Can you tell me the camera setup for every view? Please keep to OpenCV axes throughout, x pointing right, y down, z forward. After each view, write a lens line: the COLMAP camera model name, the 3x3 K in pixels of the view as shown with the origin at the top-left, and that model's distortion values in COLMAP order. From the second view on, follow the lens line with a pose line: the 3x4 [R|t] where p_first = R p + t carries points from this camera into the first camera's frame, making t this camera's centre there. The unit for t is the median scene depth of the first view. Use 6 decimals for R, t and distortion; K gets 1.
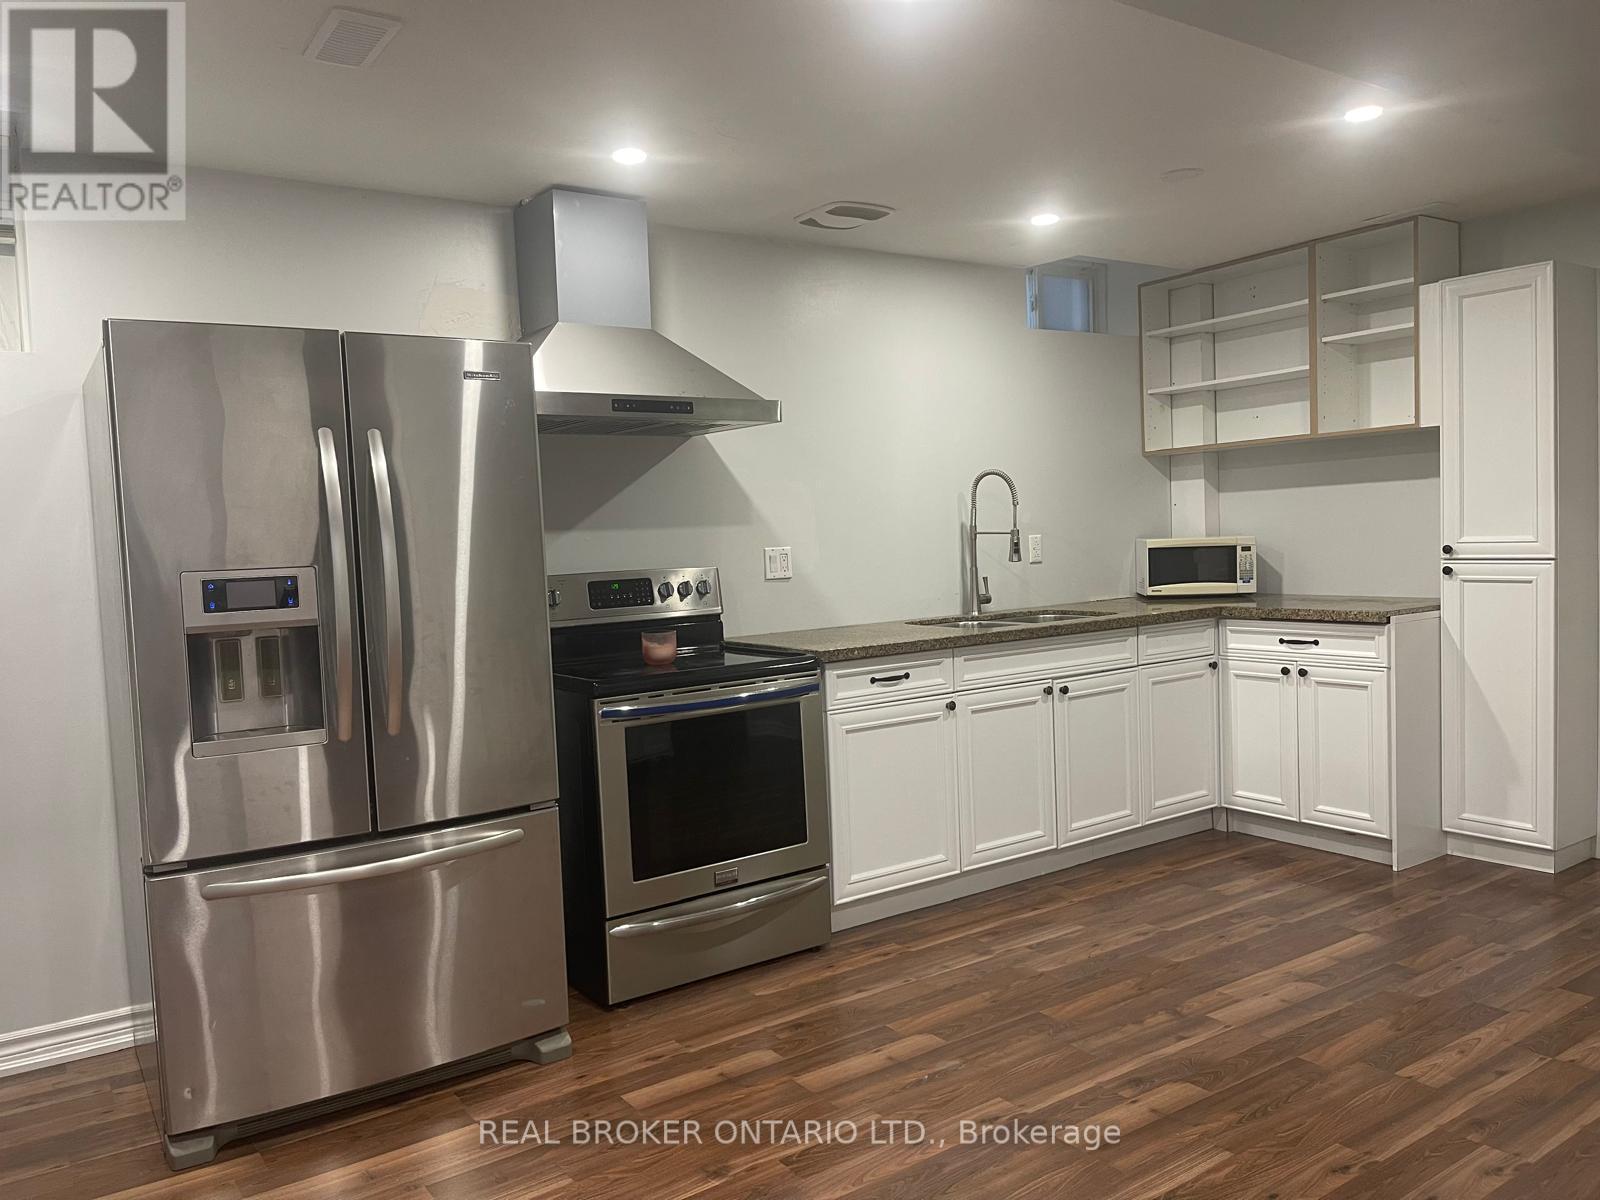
lens RADIAL K [[1180.8, 0, 800.0], [0, 1180.8, 600.0], [0, 0, 1]] dist [0.086451, -0.110166]
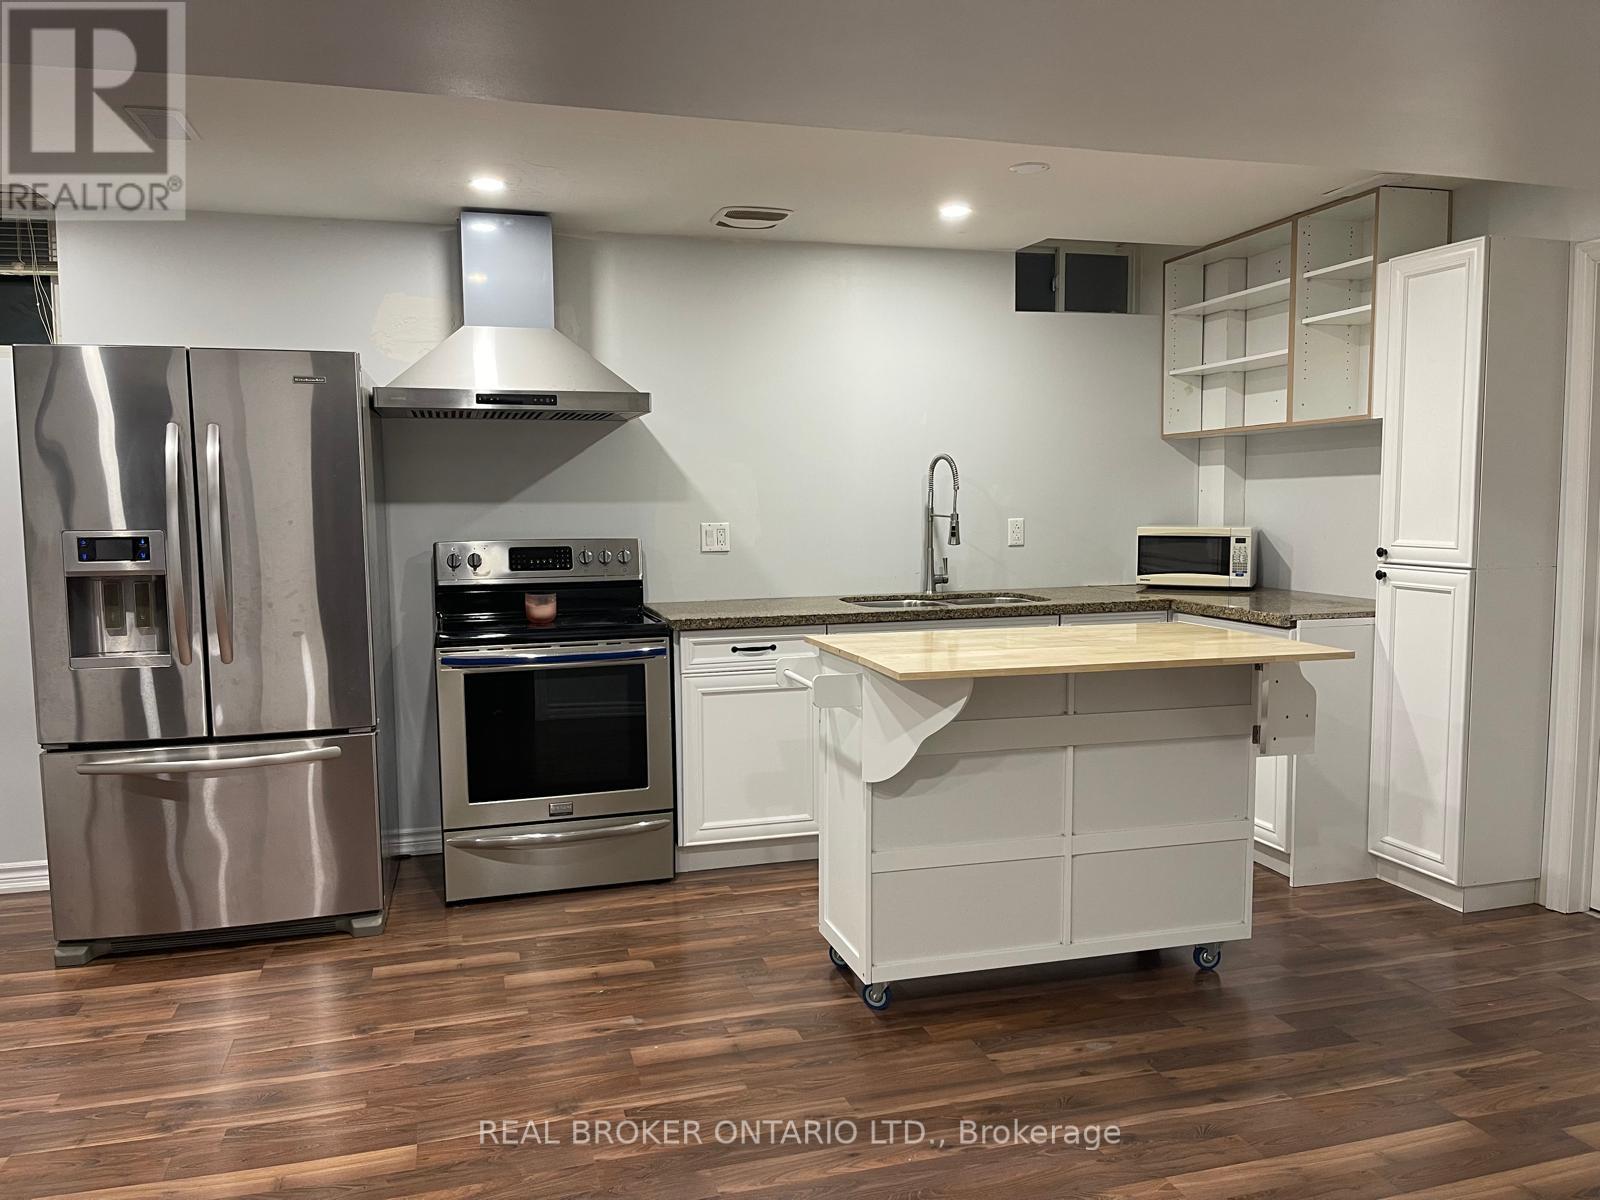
lens RADIAL K [[1180.8, 0, 800.0], [0, 1180.8, 600.0], [0, 0, 1]] dist [0.086451, -0.110166]
pose [[0.950195, 0.057790, -0.306250, 0.404985], [-0.046592, 0.997955, 0.043755, -0.025277], [0.308152, -0.027307, 0.950945, -0.019198]]
